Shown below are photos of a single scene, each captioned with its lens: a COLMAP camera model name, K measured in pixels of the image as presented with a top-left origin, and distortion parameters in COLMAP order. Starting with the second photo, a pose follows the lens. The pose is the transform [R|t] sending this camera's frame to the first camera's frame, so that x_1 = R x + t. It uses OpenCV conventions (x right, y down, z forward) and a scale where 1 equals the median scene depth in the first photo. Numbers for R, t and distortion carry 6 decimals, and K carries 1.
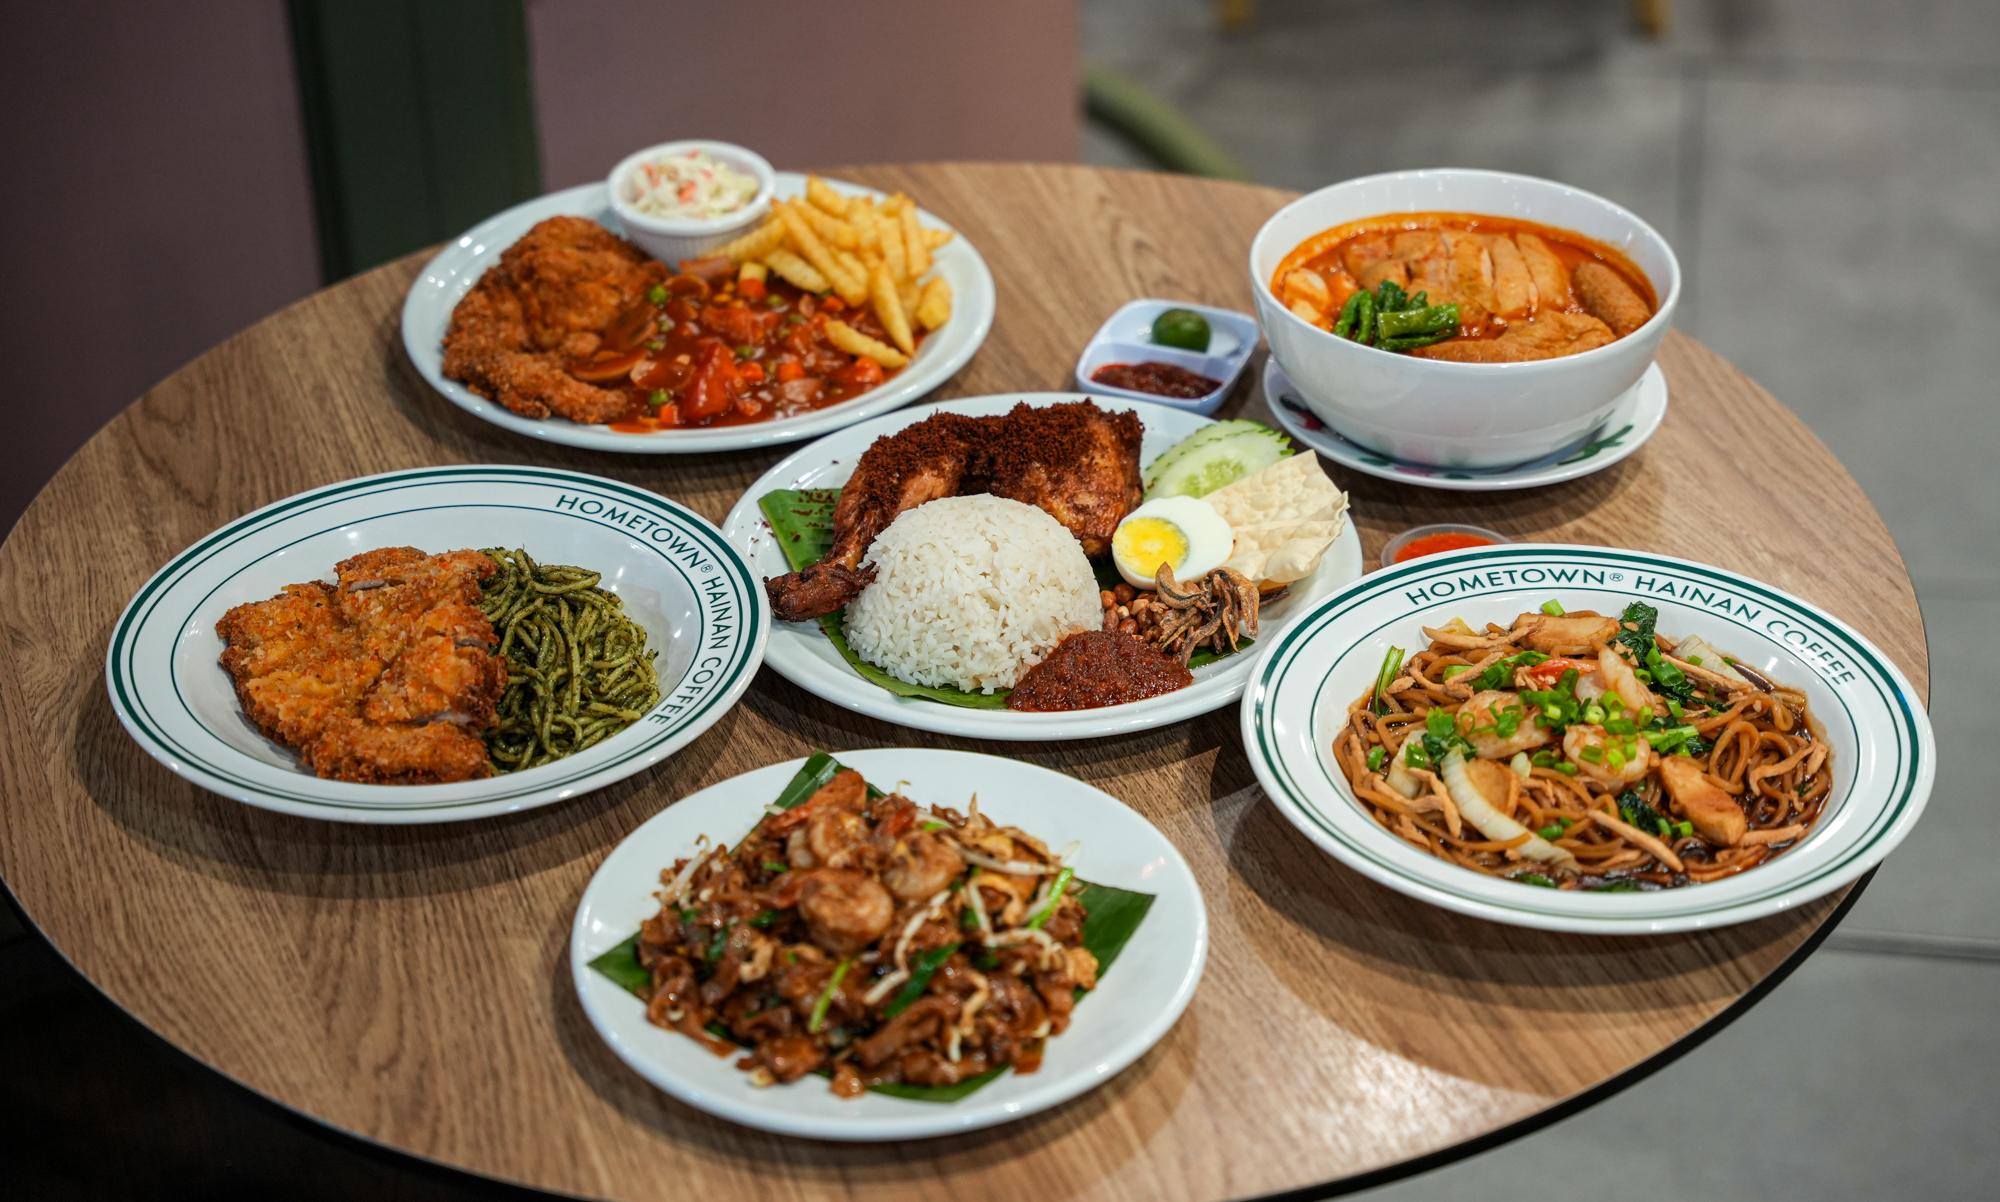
lens RADIAL K [[3958.6, 0, 1000.0], [0, 3958.6, 601.0], [0, 0, 1]] dist [0.021486, -0.069935]
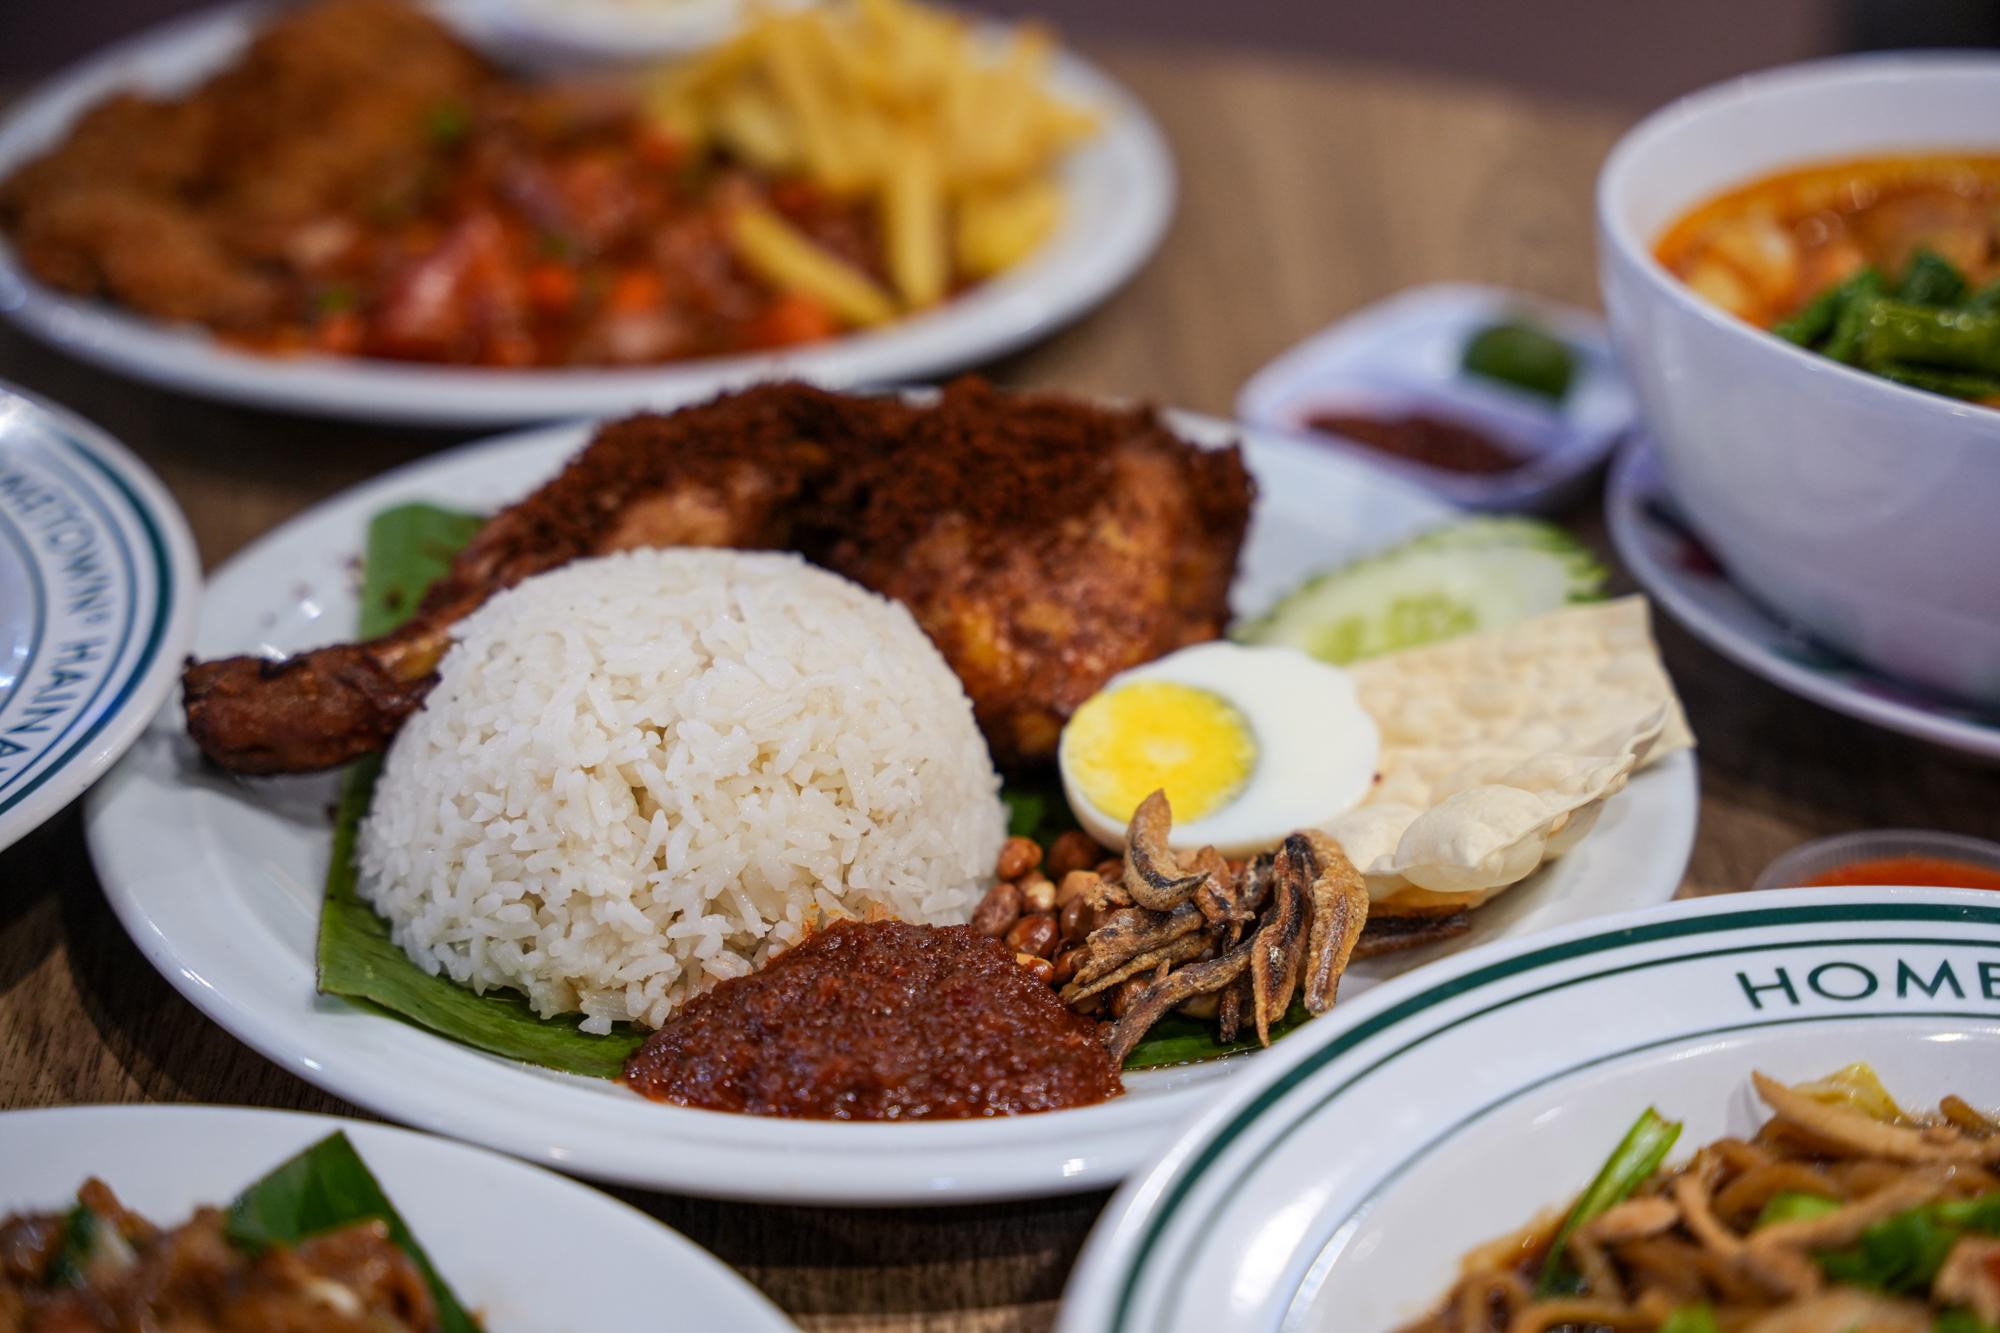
lens RADIAL K [[3814.1, 0, 1000.0], [0, 3814.1, 666.5], [0, 0, 1]] dist [0.033927, -0.152547]
pose [[0.953655, 0.159689, -0.255031, 0.122796], [-0.177435, 0.982961, -0.048008, -0.000819], [0.243019, 0.091034, 0.965740, 0.635567]]
